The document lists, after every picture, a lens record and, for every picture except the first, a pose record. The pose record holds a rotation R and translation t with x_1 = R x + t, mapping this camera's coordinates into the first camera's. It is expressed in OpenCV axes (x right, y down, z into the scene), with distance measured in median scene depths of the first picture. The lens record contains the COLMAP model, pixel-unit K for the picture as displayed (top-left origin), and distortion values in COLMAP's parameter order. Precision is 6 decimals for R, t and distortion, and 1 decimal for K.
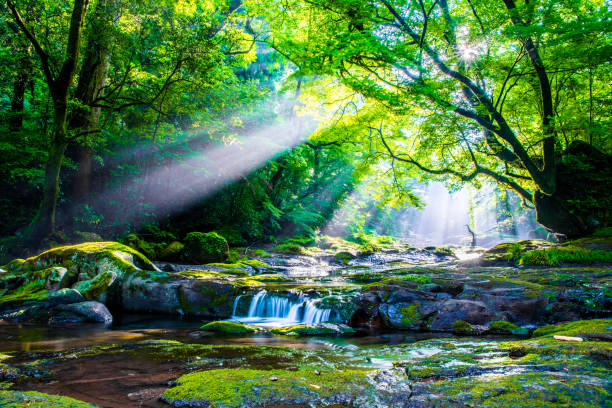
lens RADIAL K [[423.5, 0, 306.0], [0, 423.5, 204.0], [0, 0, 1]] dist [-0.058089, 0.002065]
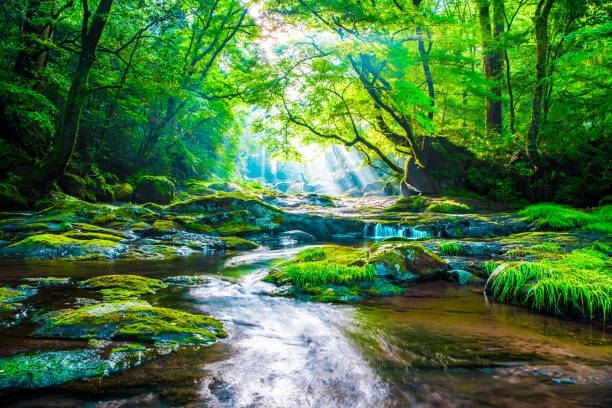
lens RADIAL K [[423.5, 0, 306.0], [0, 423.5, 204.0], [0, 0, 1]] dist [-0.058089, 0.002065]
pose [[0.895403, 0.021446, 0.444741, -0.327542], [-0.083809, 0.989104, 0.121037, -0.024989], [-0.437299, -0.145650, 0.887443, -0.153150]]
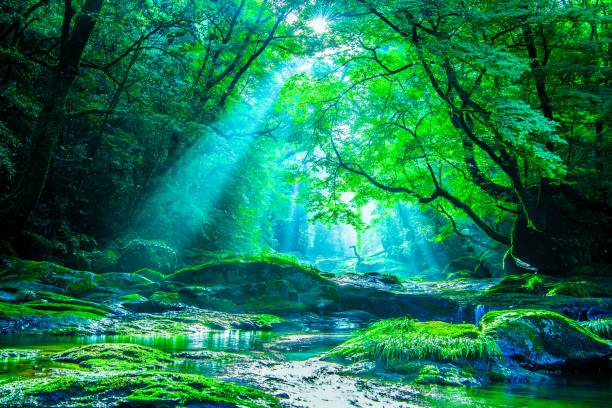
lens RADIAL K [[609.6, 0, 306.0], [0, 609.6, 204.0], [0, 0, 1]] dist [0.045578, 0.008469]
pose [[0.928844, 0.090796, 0.359174, -0.335853], [-0.090678, 0.995731, -0.017215, -0.006952], [-0.359203, -0.016579, 0.933112, -0.150230]]
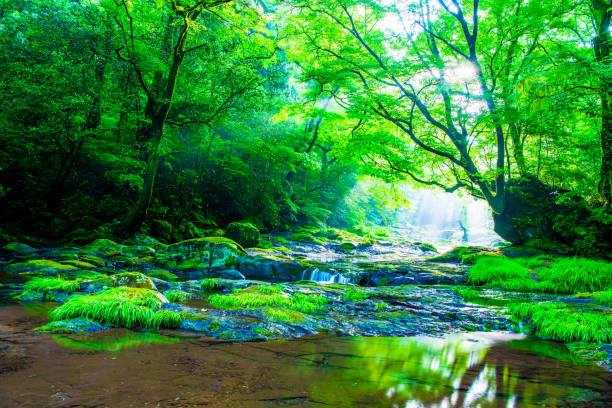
lens RADIAL K [[437.5, 0, 306.0], [0, 437.5, 204.0], [0, 0, 1]] dist [-0.058544, 0.000510]
pose [[0.998445, 0.055609, 0.003795, -0.046075], [-0.055722, 0.997486, 0.043789, -0.052587], [-0.001351, -0.043932, 0.999034, -0.293615]]
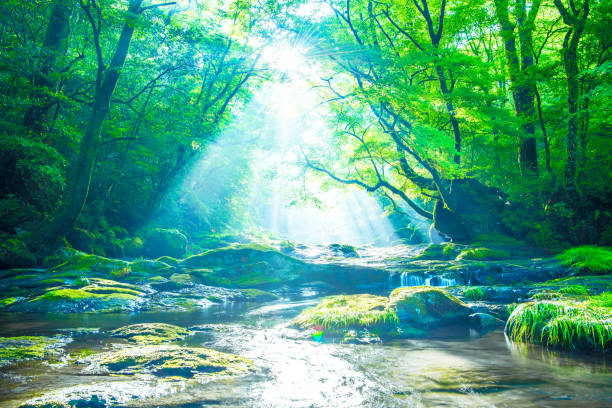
lens RADIAL K [[469.0, 0, 306.0], [0, 469.0, 204.0], [0, 0, 1]] dist [-0.038259, 0.007515]
pose [[0.914911, 0.044049, 0.401245, -0.342163], [-0.054123, 0.998439, 0.013803, -0.026611], [-0.400011, -0.034345, 0.915867, -0.184127]]
